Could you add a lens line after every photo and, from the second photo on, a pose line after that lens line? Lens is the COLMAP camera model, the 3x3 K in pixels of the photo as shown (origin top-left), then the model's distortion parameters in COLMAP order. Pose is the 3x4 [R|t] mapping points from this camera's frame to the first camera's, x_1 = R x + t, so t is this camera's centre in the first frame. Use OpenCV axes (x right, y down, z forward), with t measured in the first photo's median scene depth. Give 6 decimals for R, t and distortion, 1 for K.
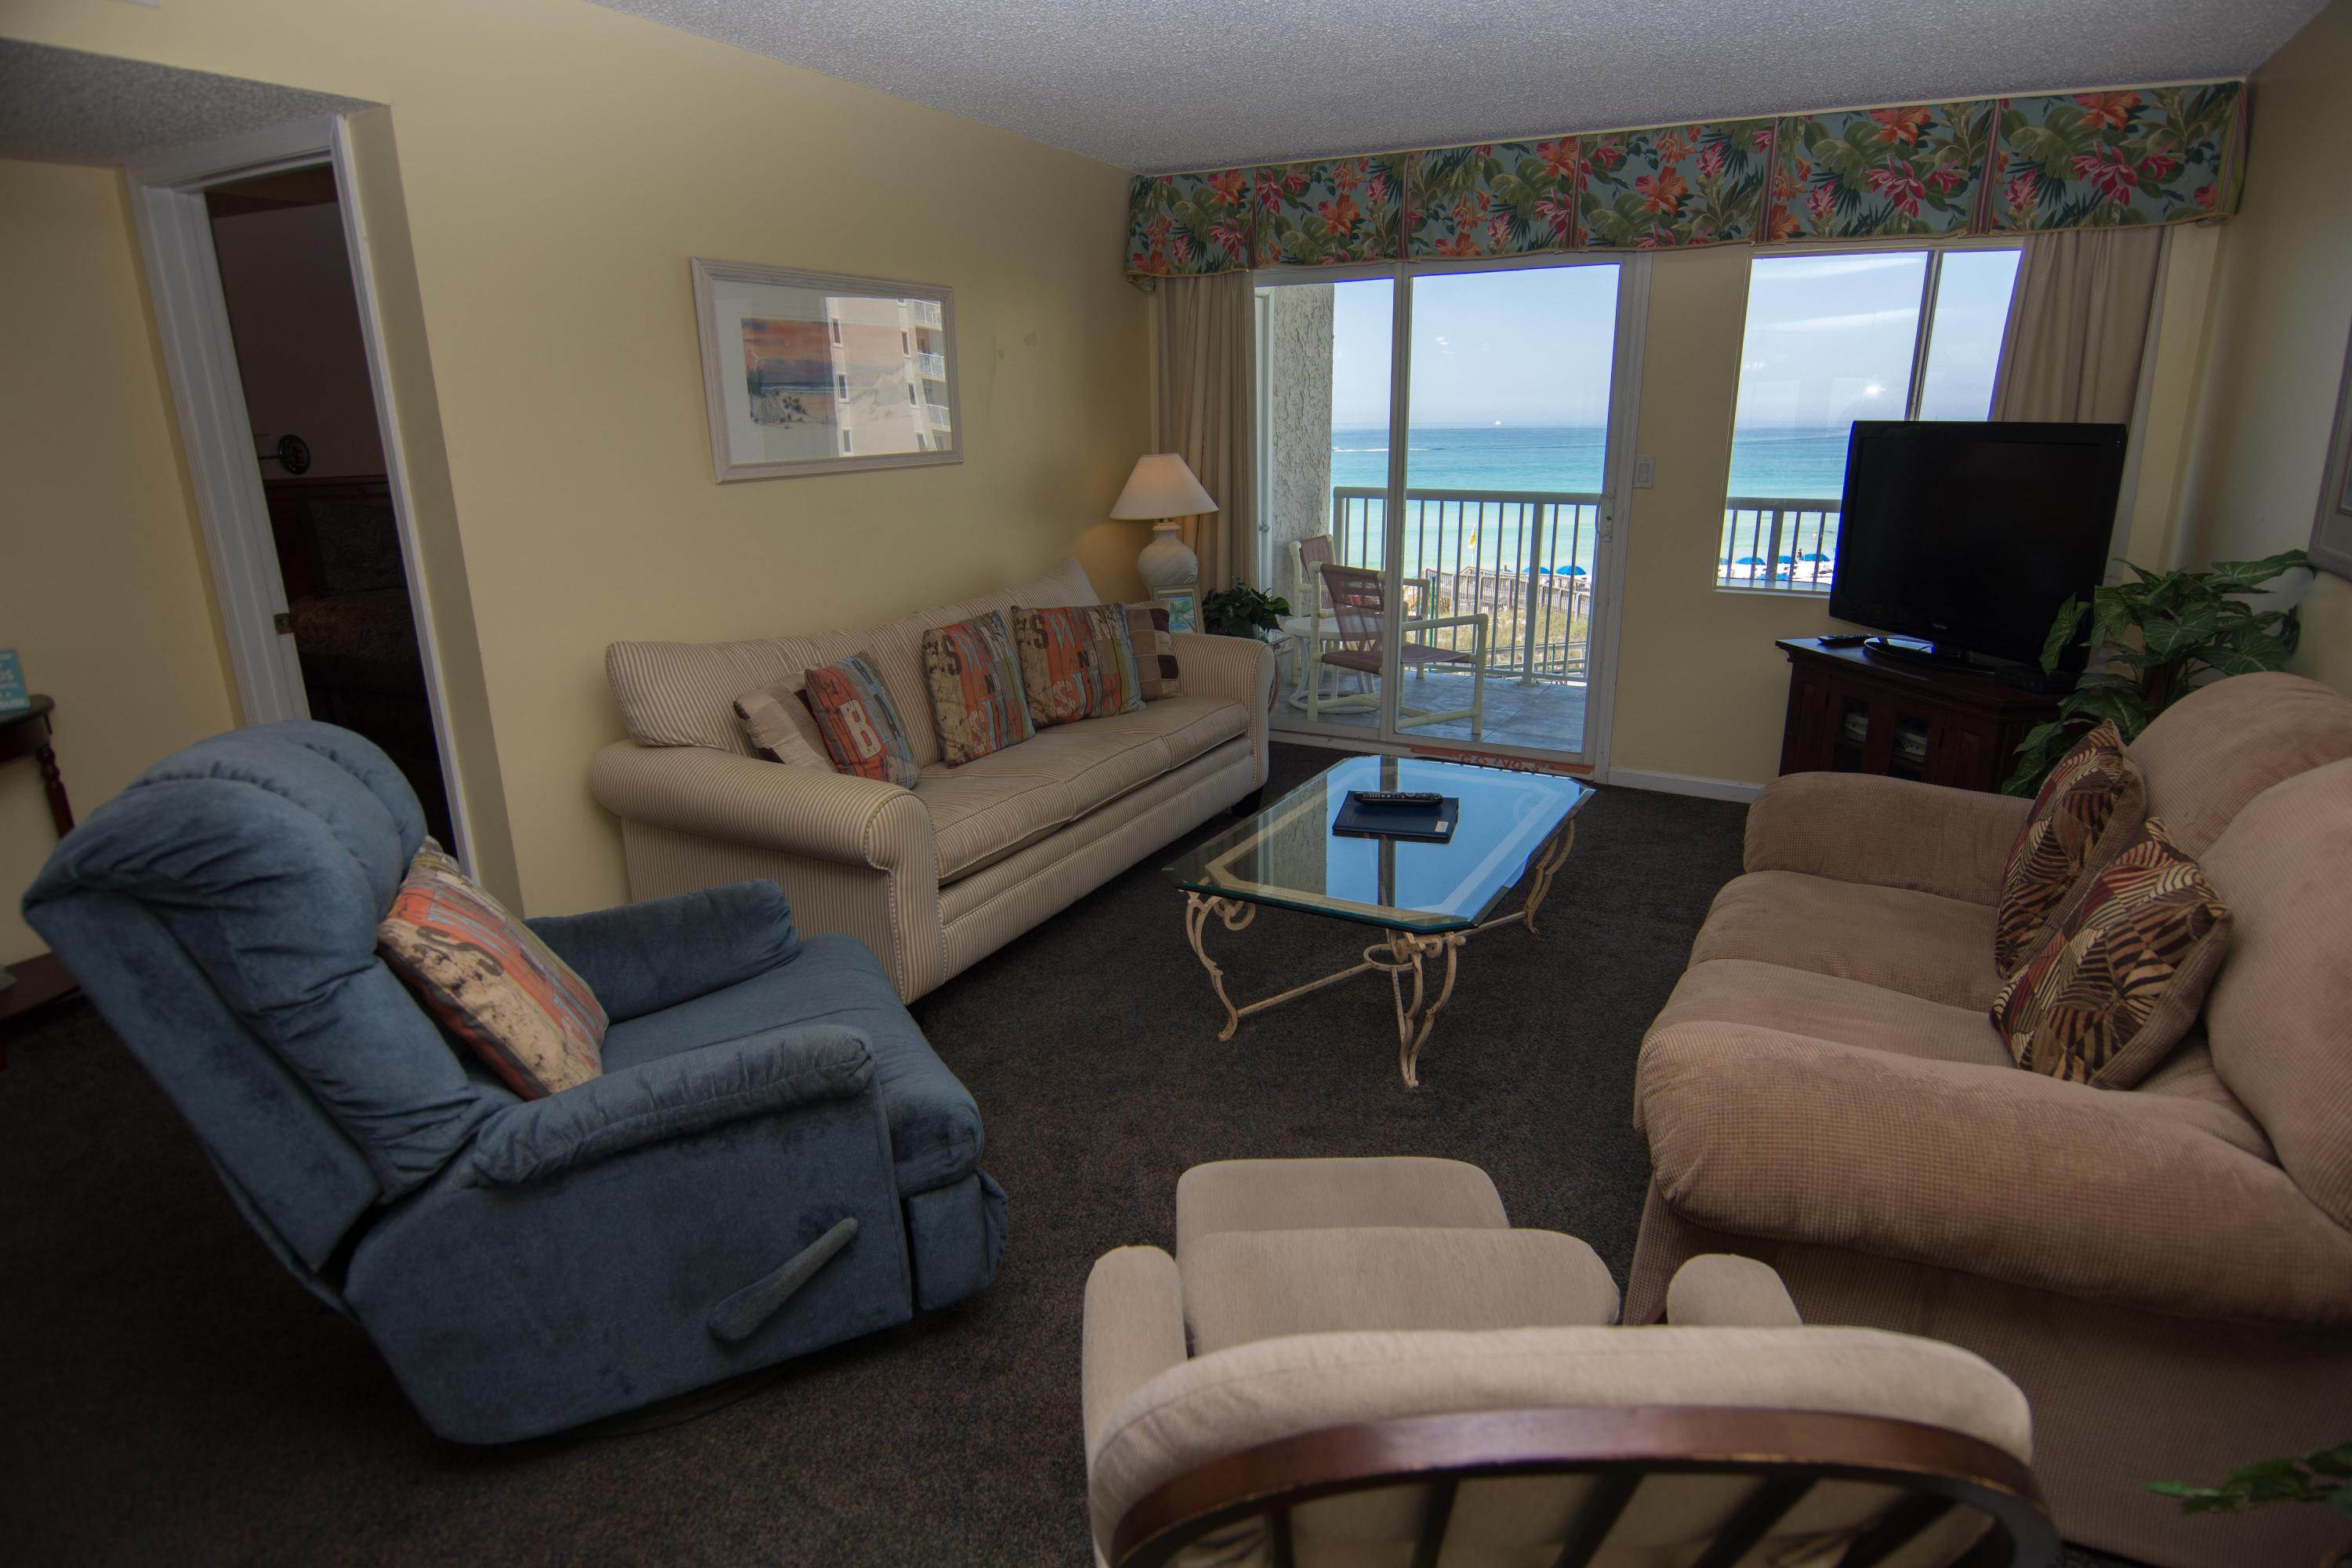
lens RADIAL K [[1242.7, 0, 1201.9], [0, 1242.7, 781.5], [0, 0, 1]] dist [0.011823, -0.024250]
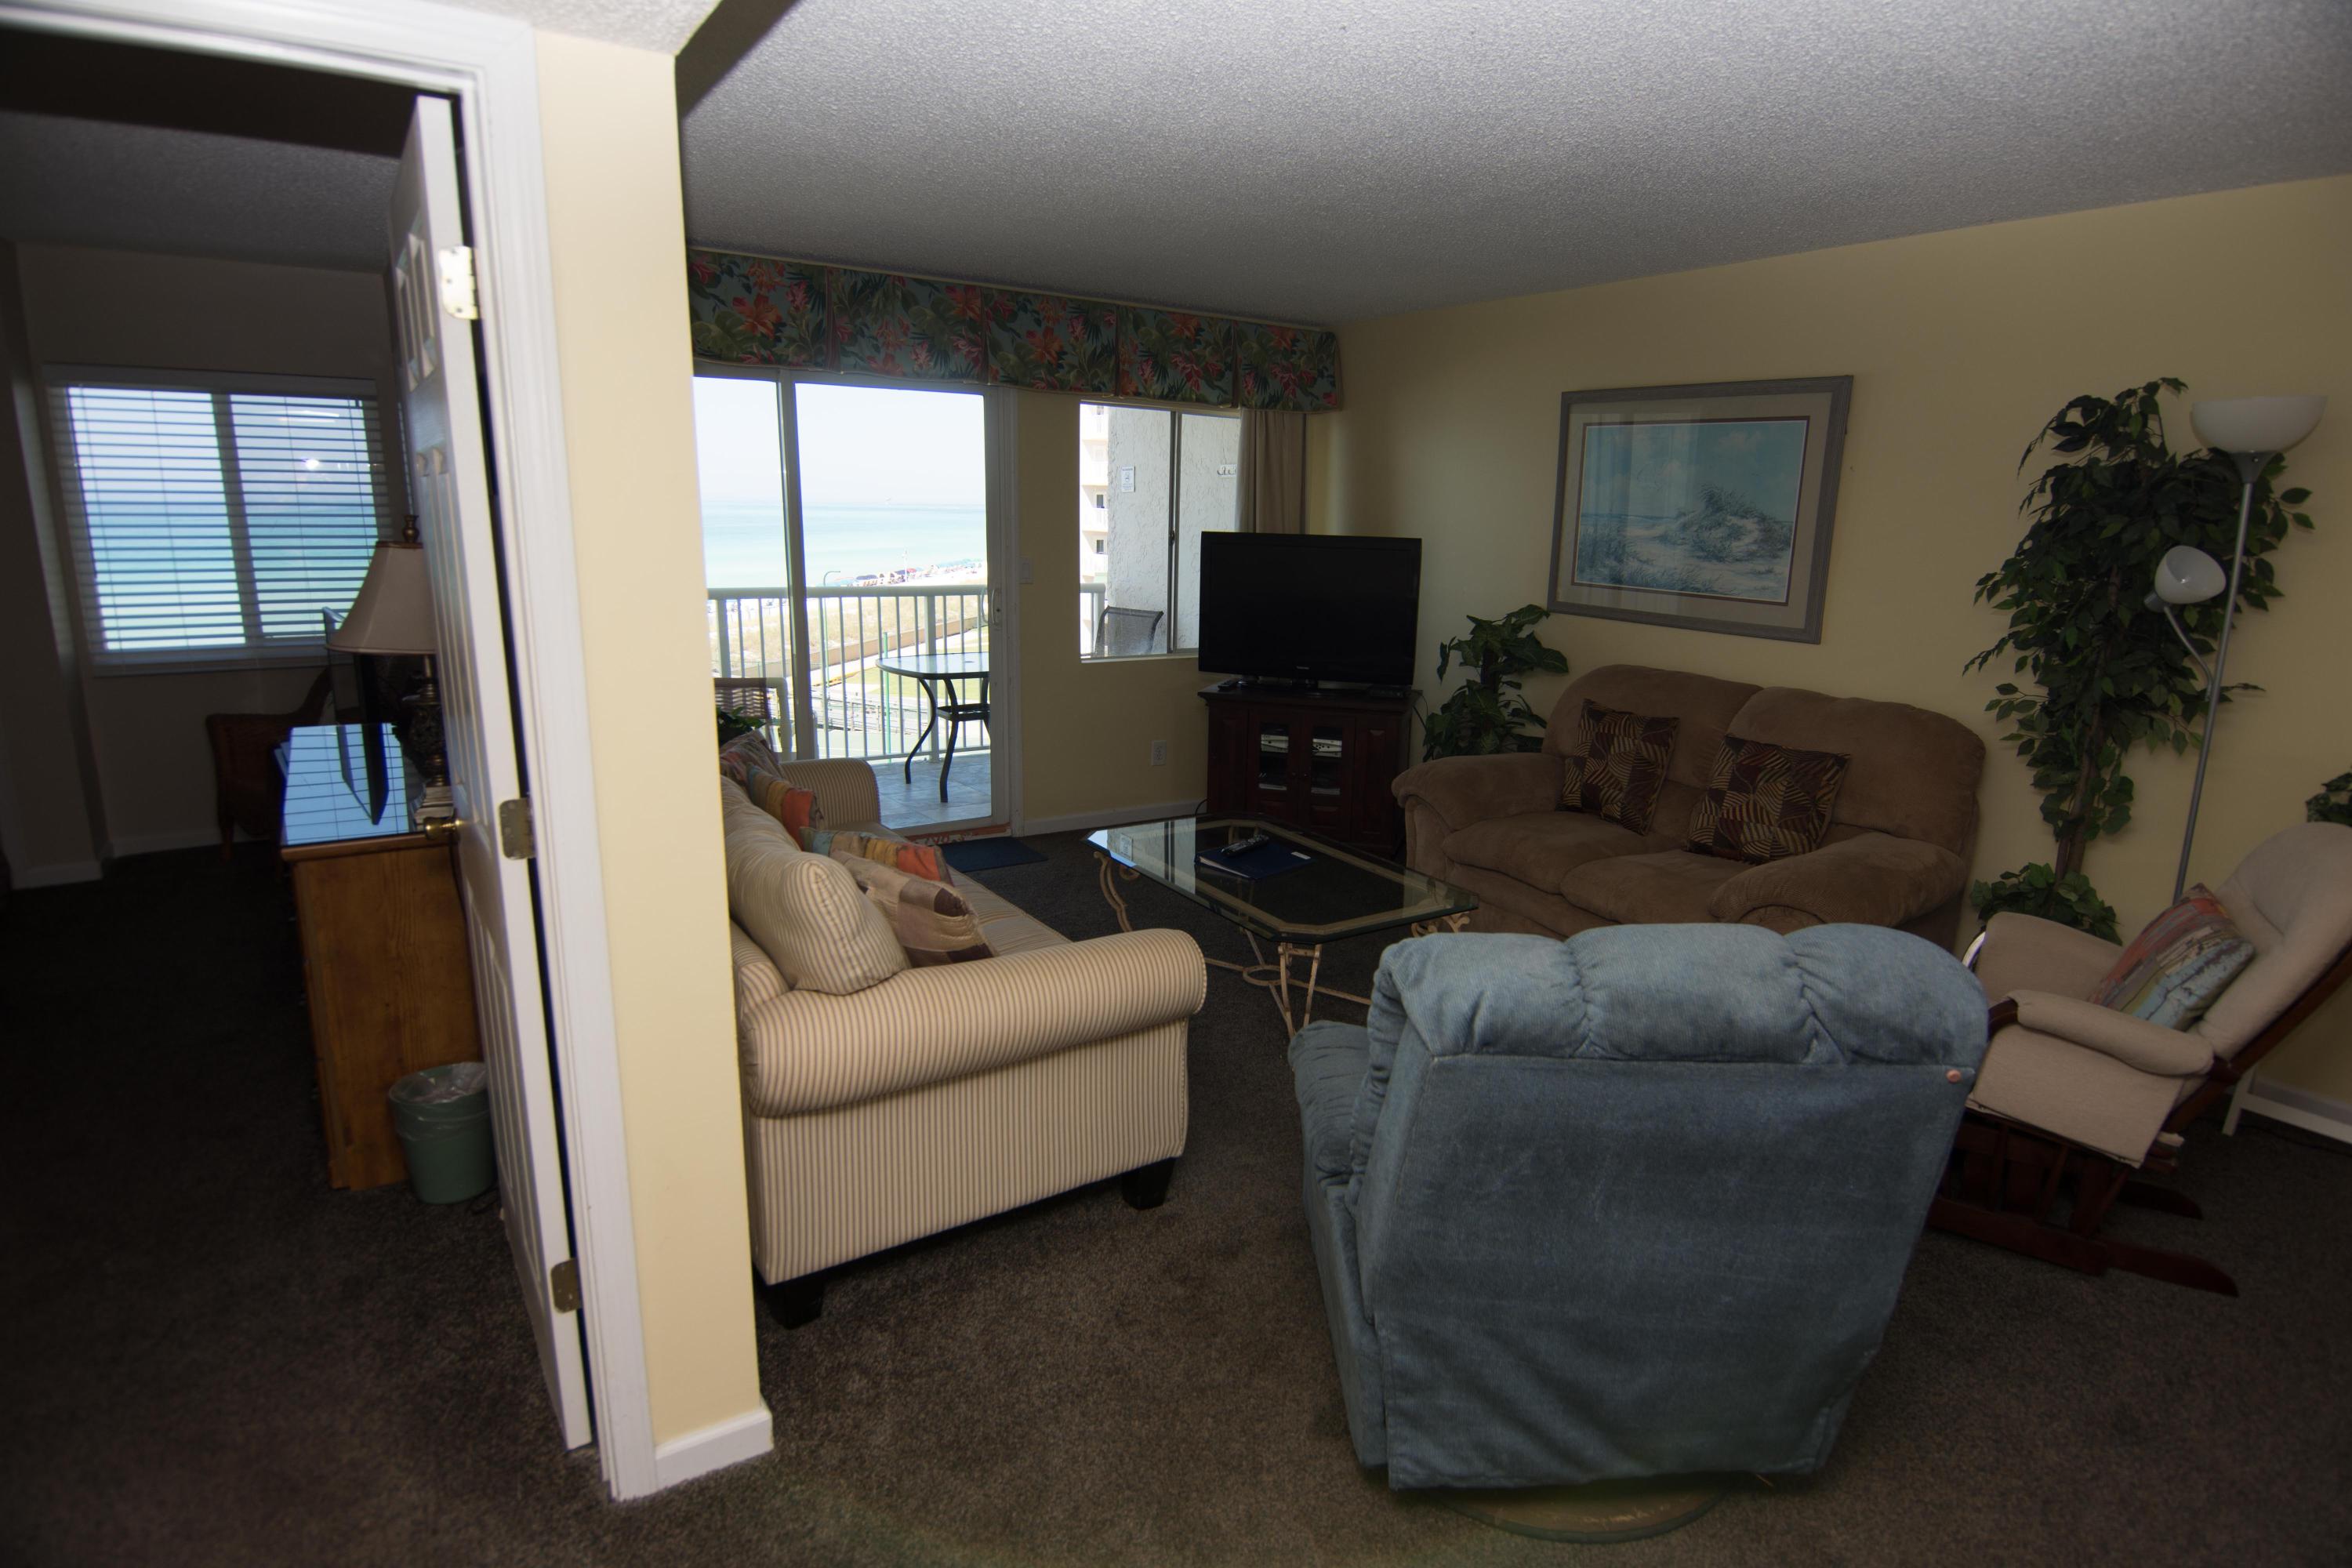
lens RADIAL K [[1242.7, 0, 1201.9], [0, 1242.7, 781.5], [0, 0, 1]] dist [0.011823, -0.024250]
pose [[0.480604, -0.174259, 0.859450, -0.646023], [0.224159, 0.971911, 0.071711, -0.103858], [-0.847805, 0.158189, 0.506166, 0.299142]]
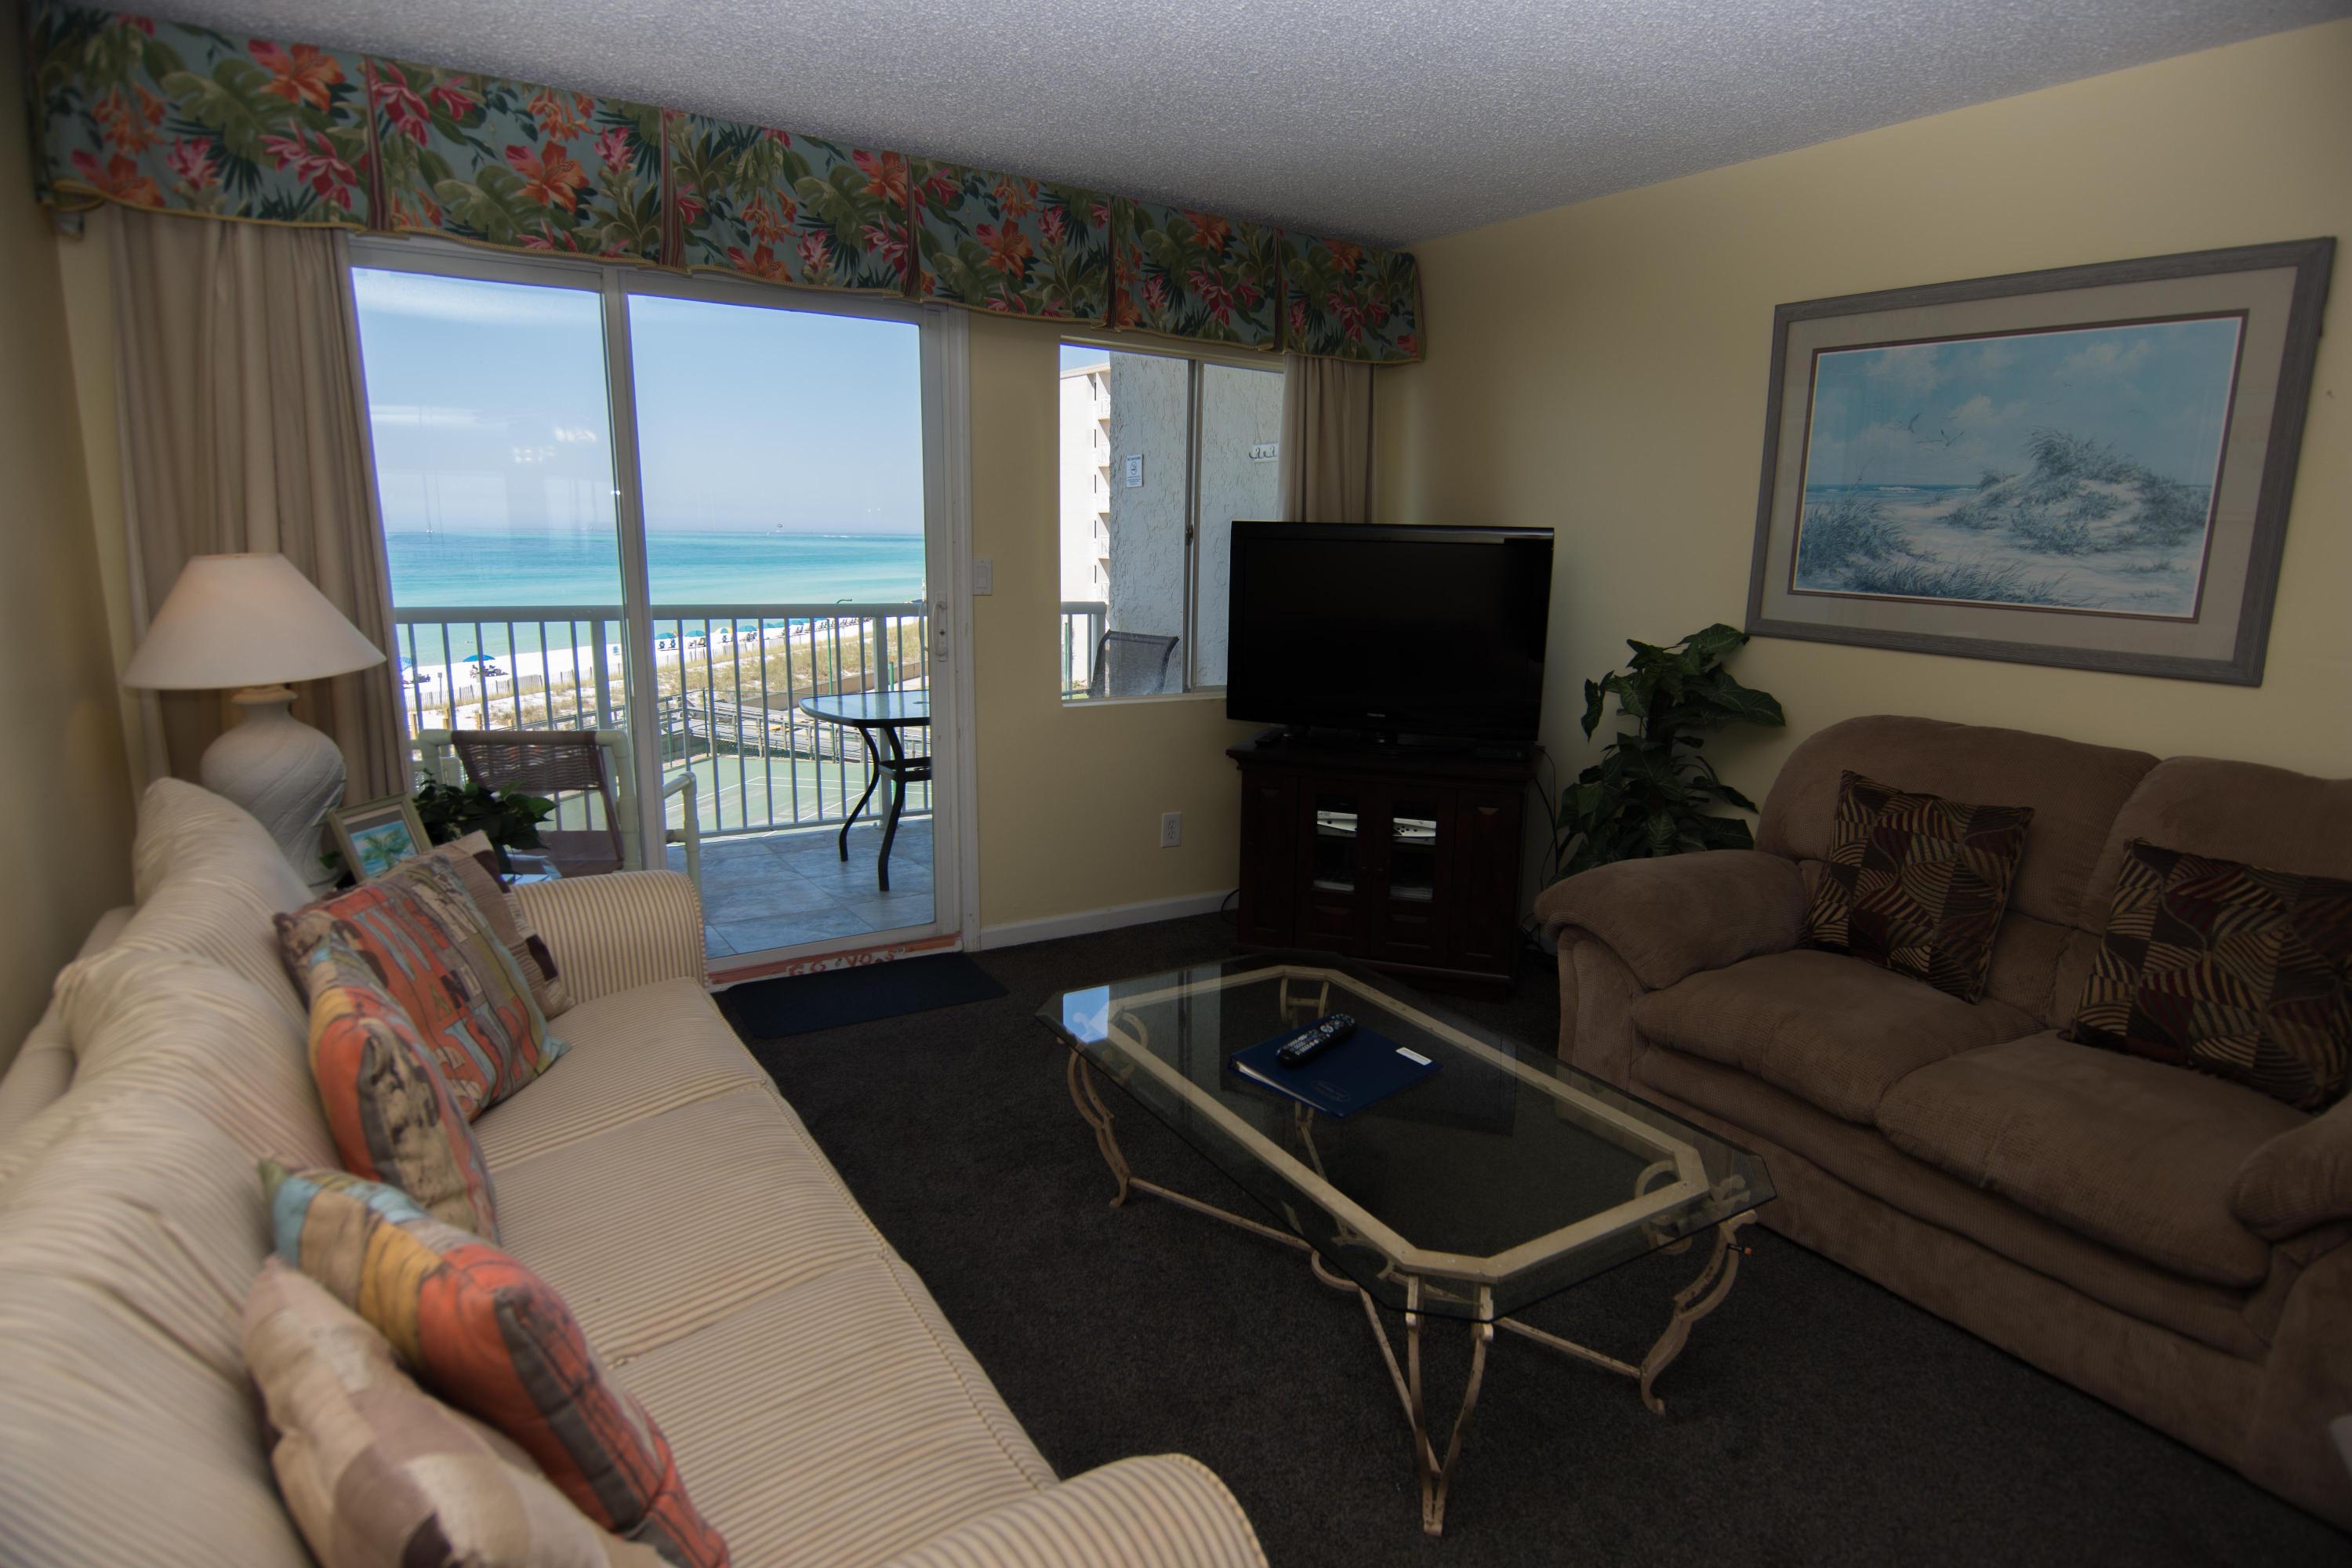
lens RADIAL K [[1242.7, 0, 1201.9], [0, 1242.7, 781.5], [0, 0, 1]] dist [0.011823, -0.024250]
pose [[0.492790, -0.153586, 0.856487, -0.321767], [0.223361, 0.973646, 0.046082, -0.124594], [-0.840992, 0.168597, 0.514108, 0.487966]]
